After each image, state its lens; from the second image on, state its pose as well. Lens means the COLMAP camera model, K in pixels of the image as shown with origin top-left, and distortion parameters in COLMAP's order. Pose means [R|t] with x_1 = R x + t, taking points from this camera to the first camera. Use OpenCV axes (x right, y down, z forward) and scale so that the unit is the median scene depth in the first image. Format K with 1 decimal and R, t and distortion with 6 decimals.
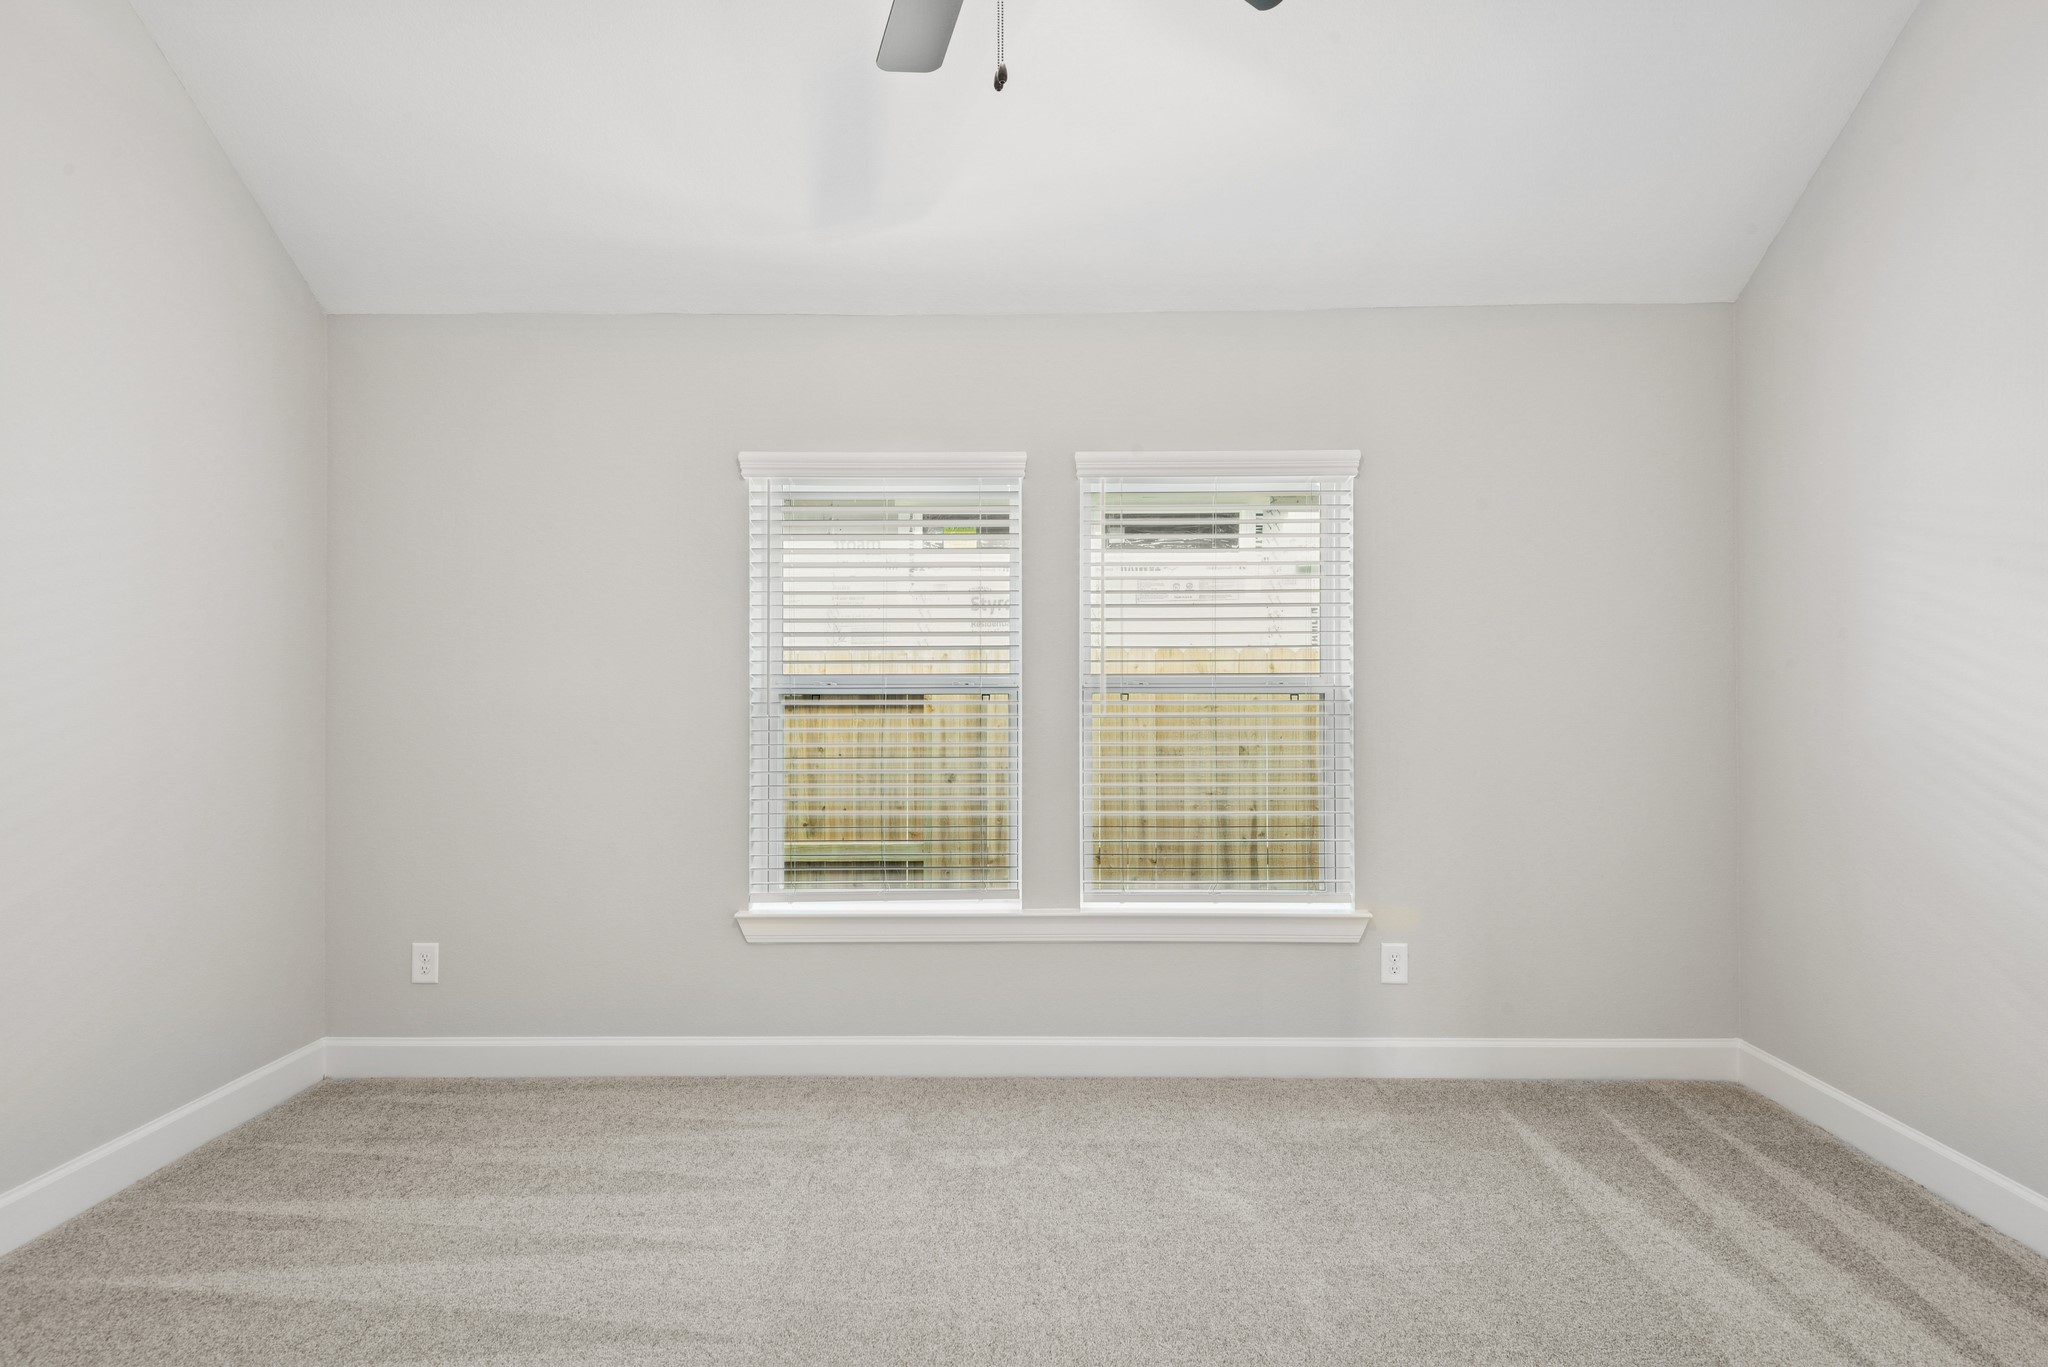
lens RADIAL K [[824.0, 0, 1036.6], [0, 824.0, 674.1], [0, 0, 1]] dist [0.025928, -0.015475]
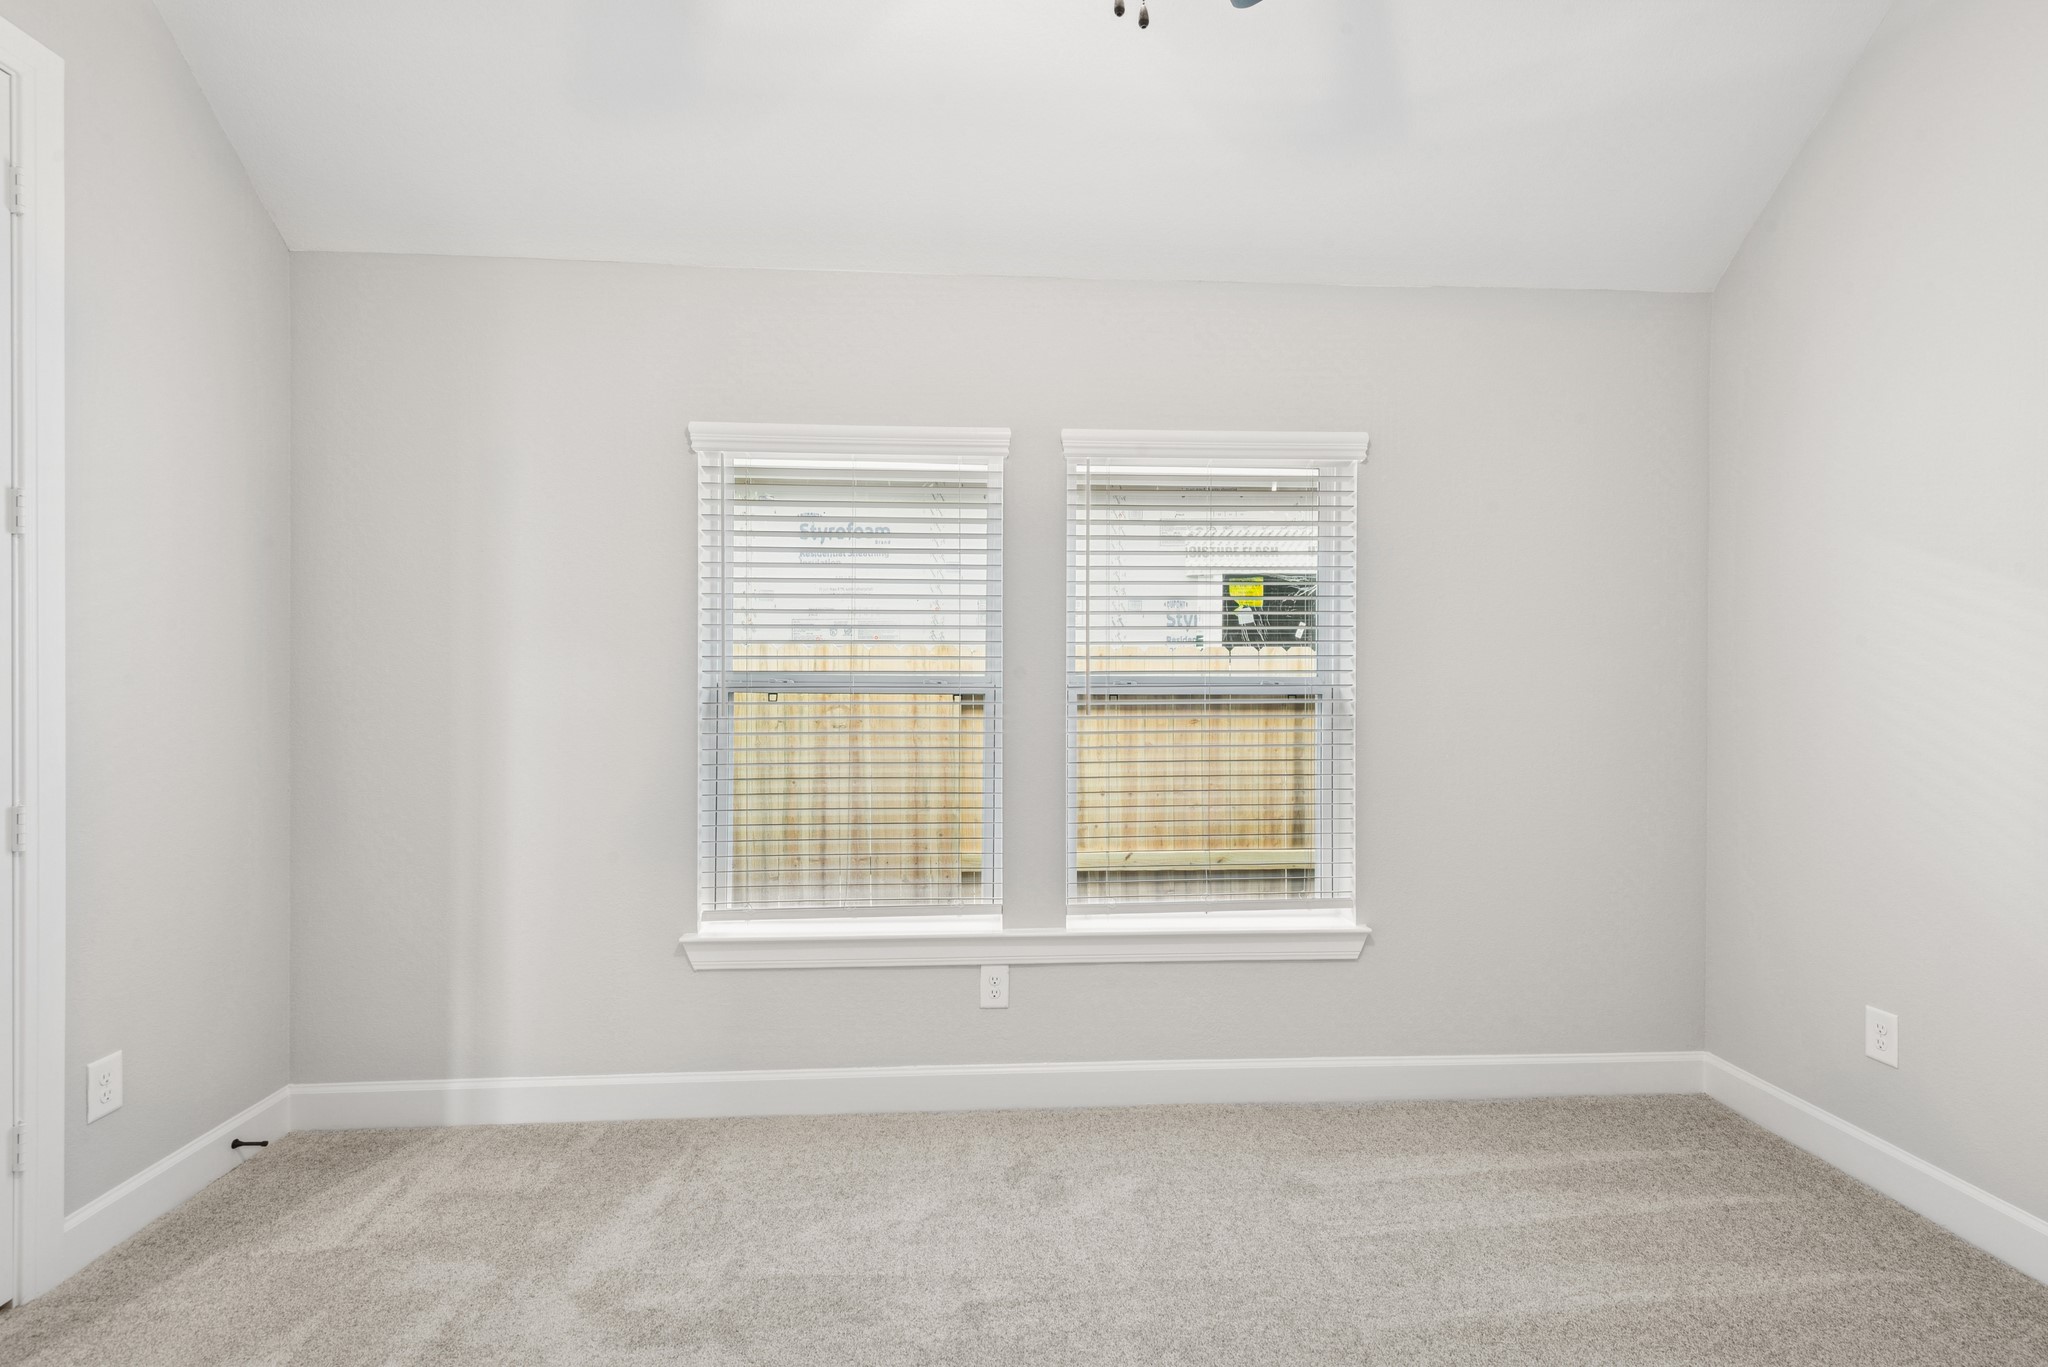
lens RADIAL K [[902.3, 0, 1024.0], [0, 902.3, 683.5], [0, 0, 1]] dist [0.047912, -0.035629]
pose [[0.997860, 0.000341, 0.065390, -0.060097], [-0.001212, 0.999911, 0.013280, -0.000099], [-0.065380, -0.013331, 0.997771, -0.002489]]
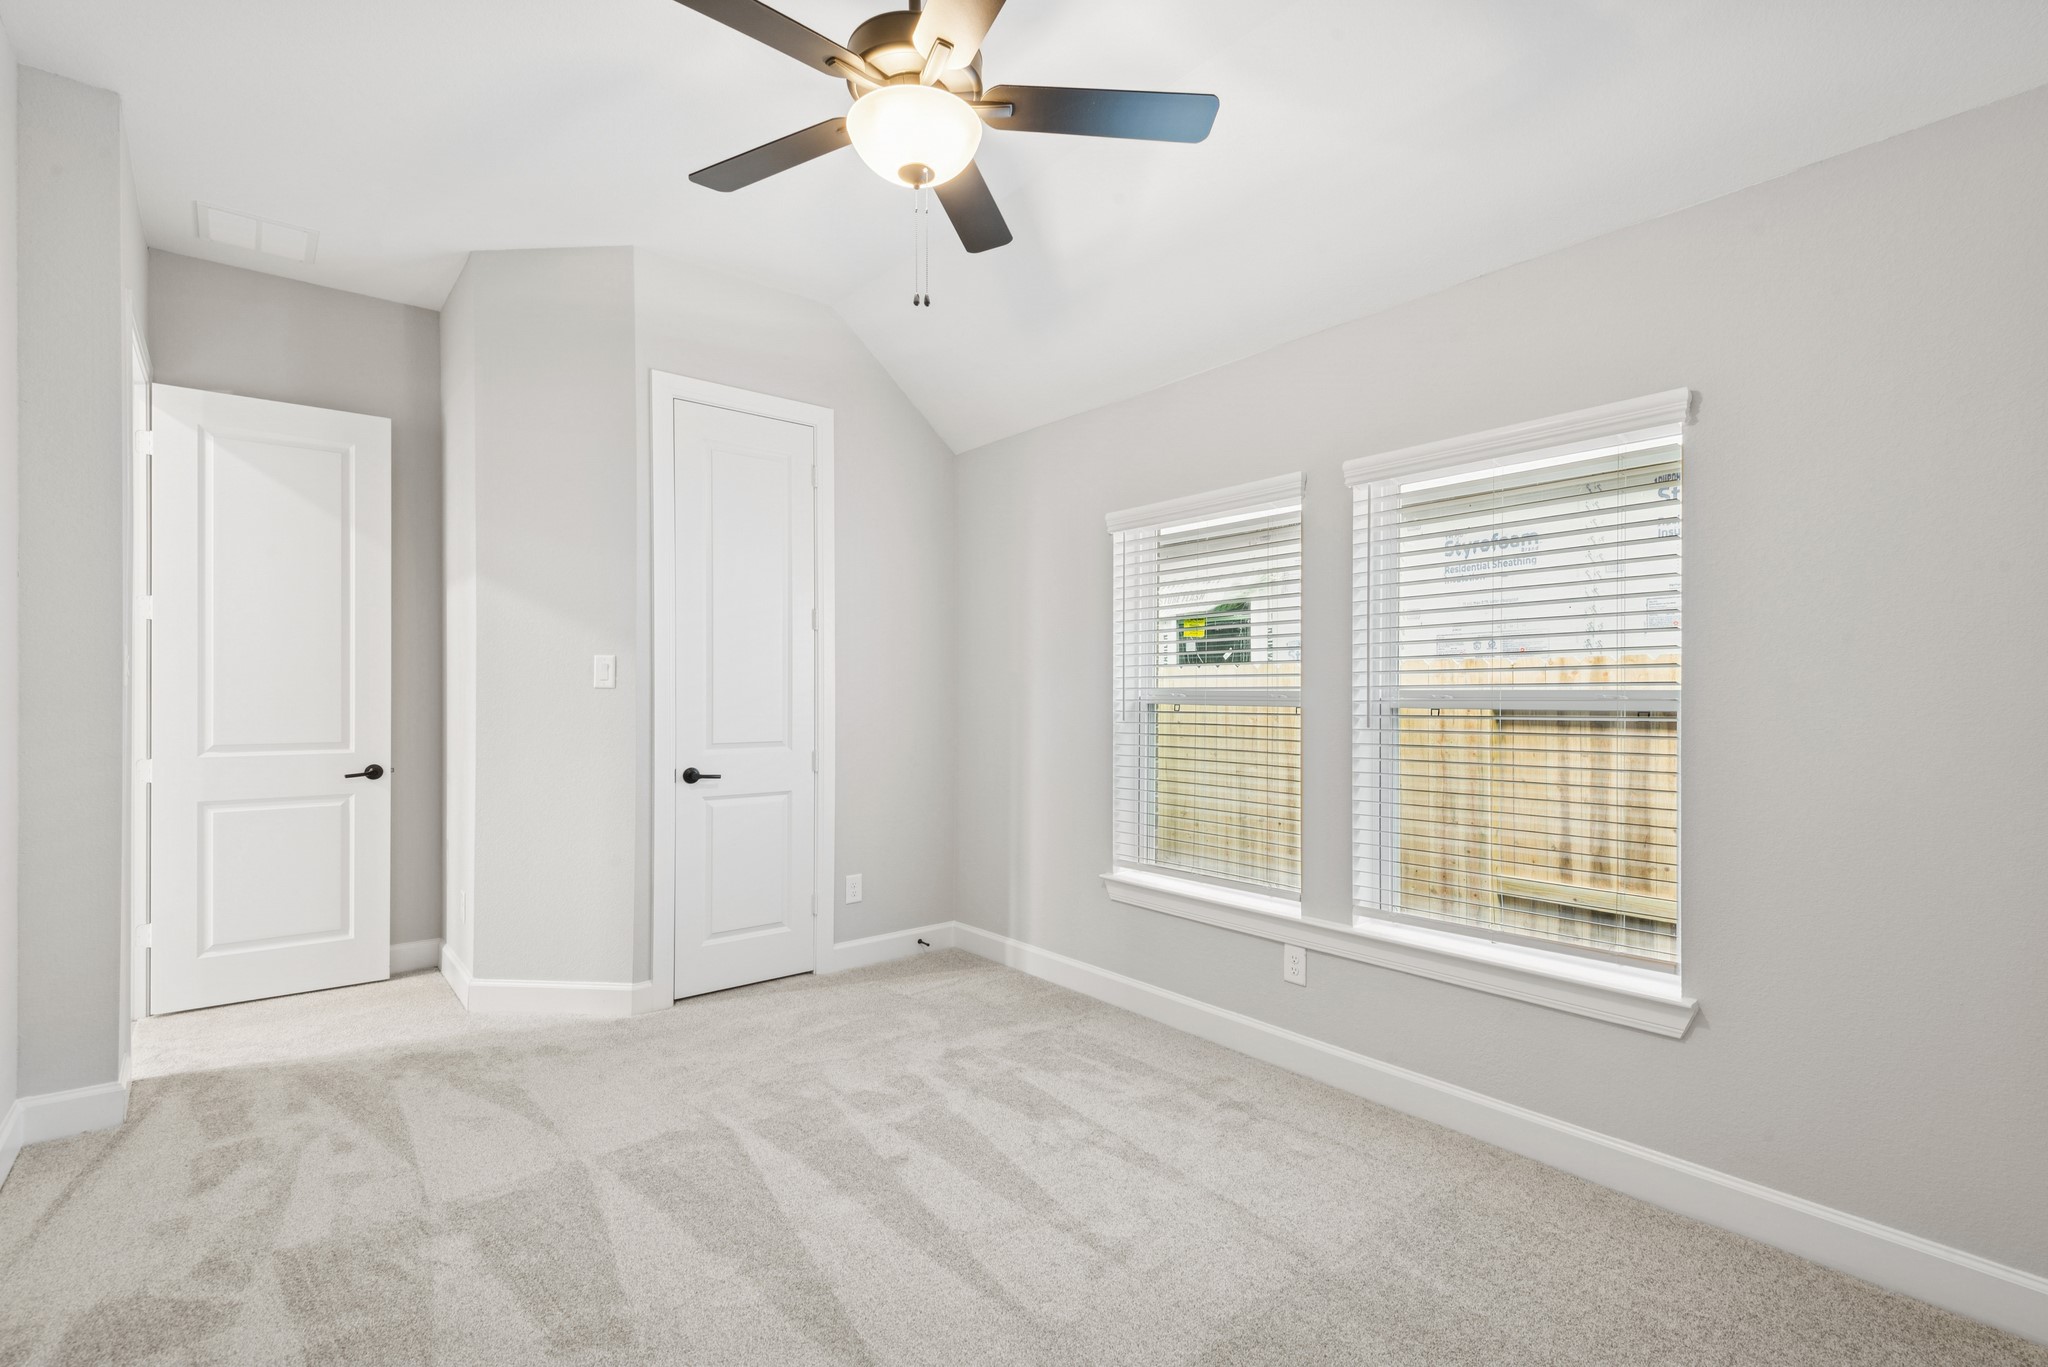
lens RADIAL K [[938.3, 0, 1025.4], [0, 938.3, 676.7], [0, 0, 1]] dist [-0.002419, -0.000222]
pose [[0.631817, -0.016613, -0.774939, 0.718951], [0.010294, 0.999862, -0.013043, -0.001131], [0.775049, 0.000263, 0.631901, -0.010508]]
